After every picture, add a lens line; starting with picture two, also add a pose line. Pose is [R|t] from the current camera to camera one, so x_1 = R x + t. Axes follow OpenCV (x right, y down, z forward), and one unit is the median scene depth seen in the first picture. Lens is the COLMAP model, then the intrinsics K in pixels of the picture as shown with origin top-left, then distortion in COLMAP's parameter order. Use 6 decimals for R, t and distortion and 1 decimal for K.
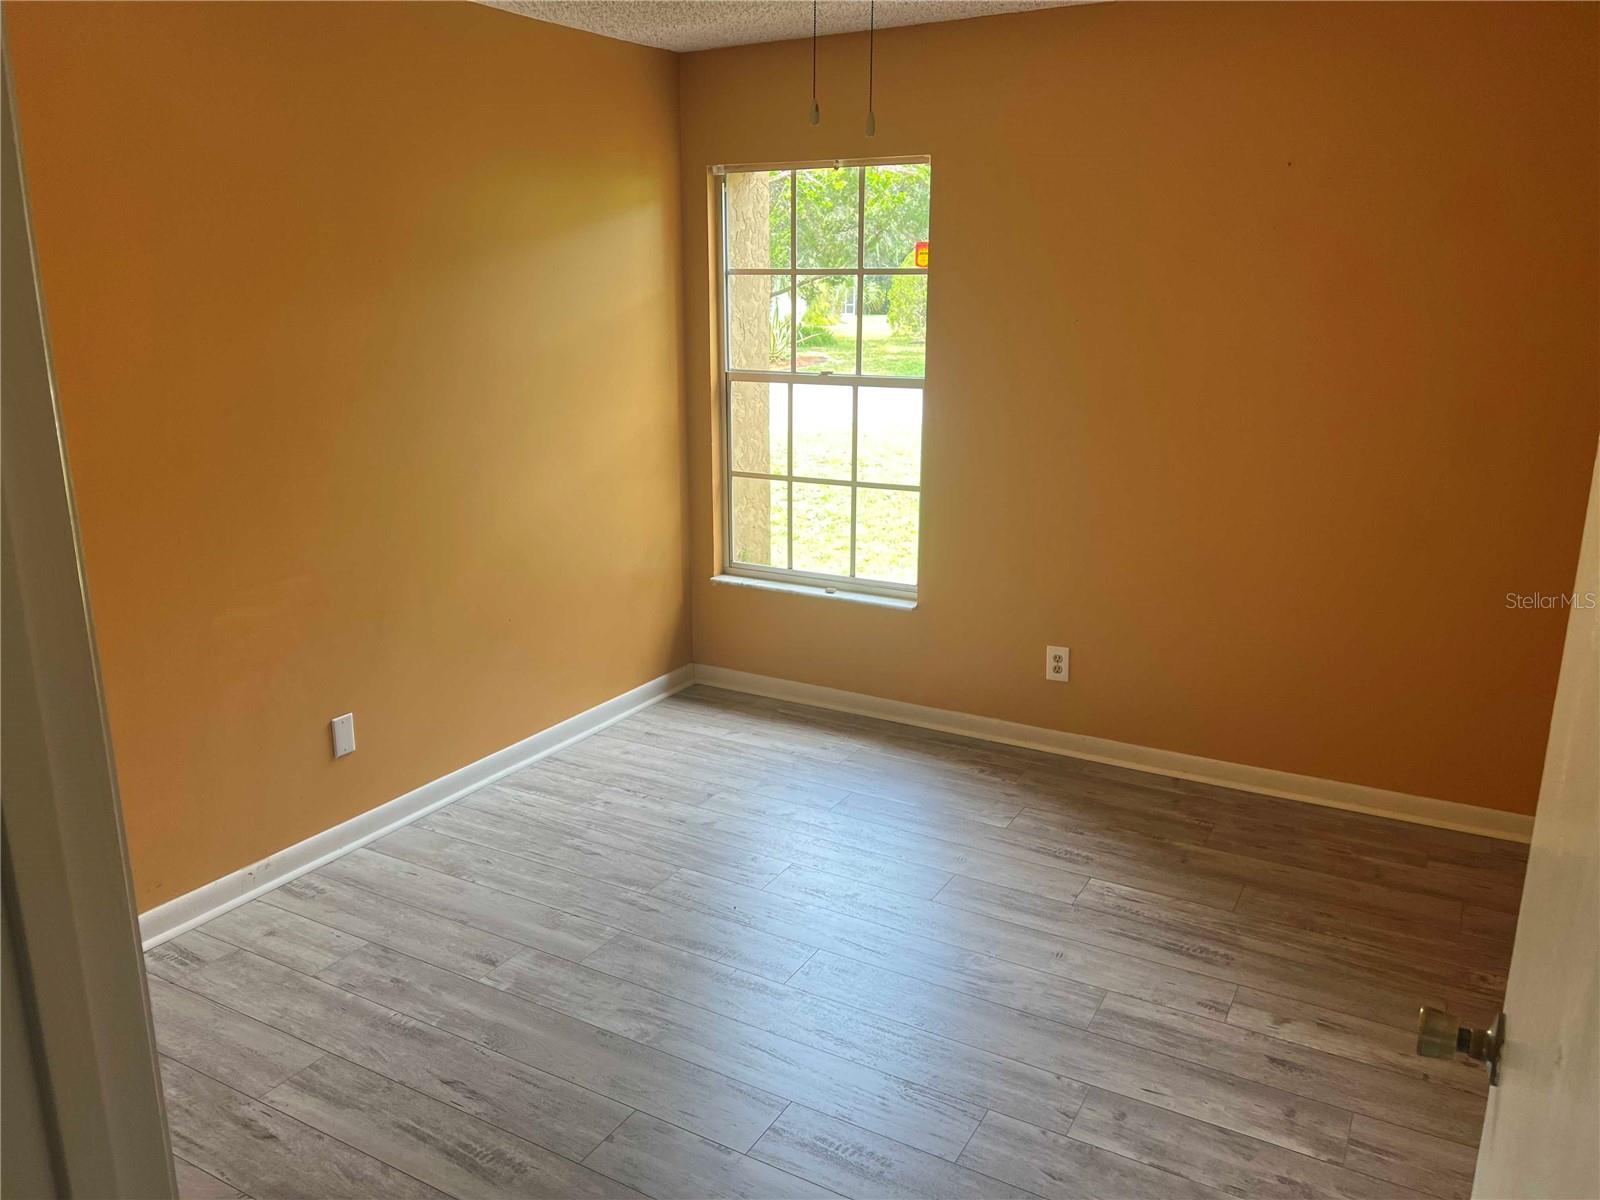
lens RADIAL K [[1194.7, 0, 800.0], [0, 1194.7, 600.0], [0, 0, 1]] dist [0.093643, -0.137914]
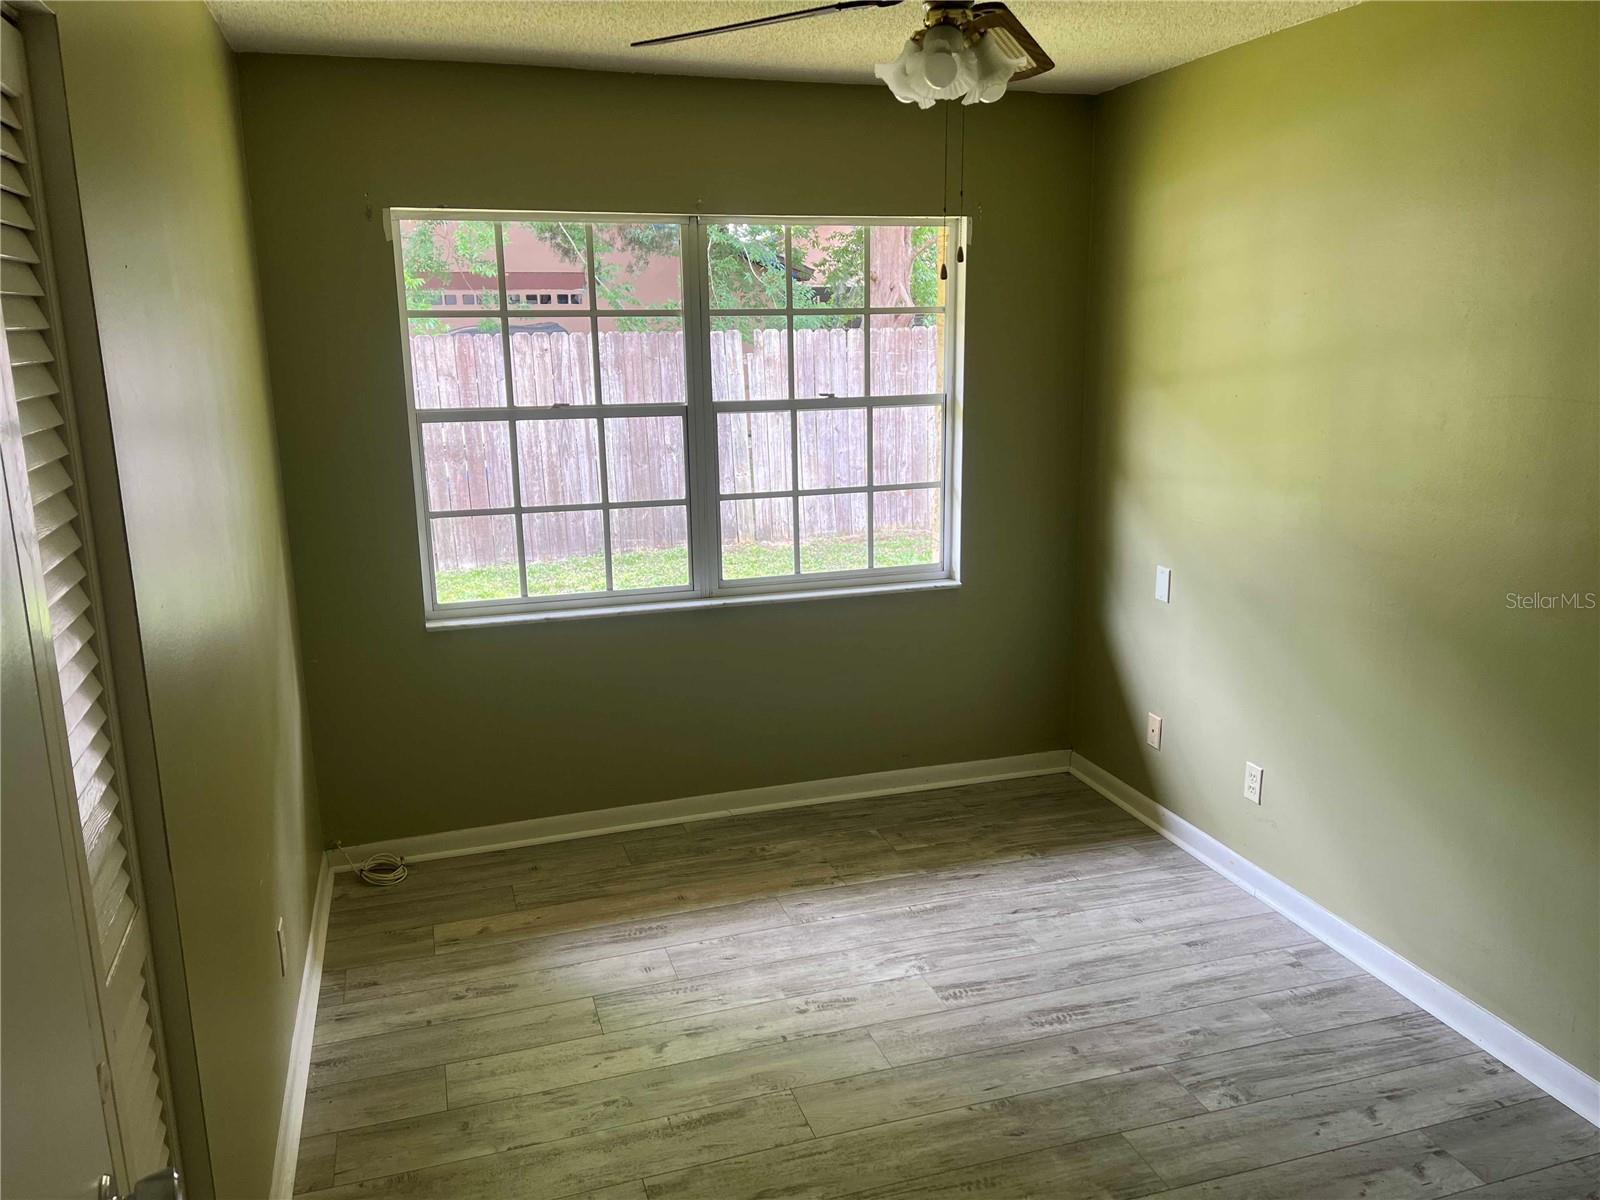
lens RADIAL K [[1194.7, 0, 800.0], [0, 1194.7, 600.0], [0, 0, 1]] dist [0.093643, -0.137914]
pose [[0.652009, -0.190815, 0.733807, -0.858403], [0.203023, 0.976411, 0.073508, -0.089491], [-0.730524, 0.101052, 0.675369, 0.261666]]
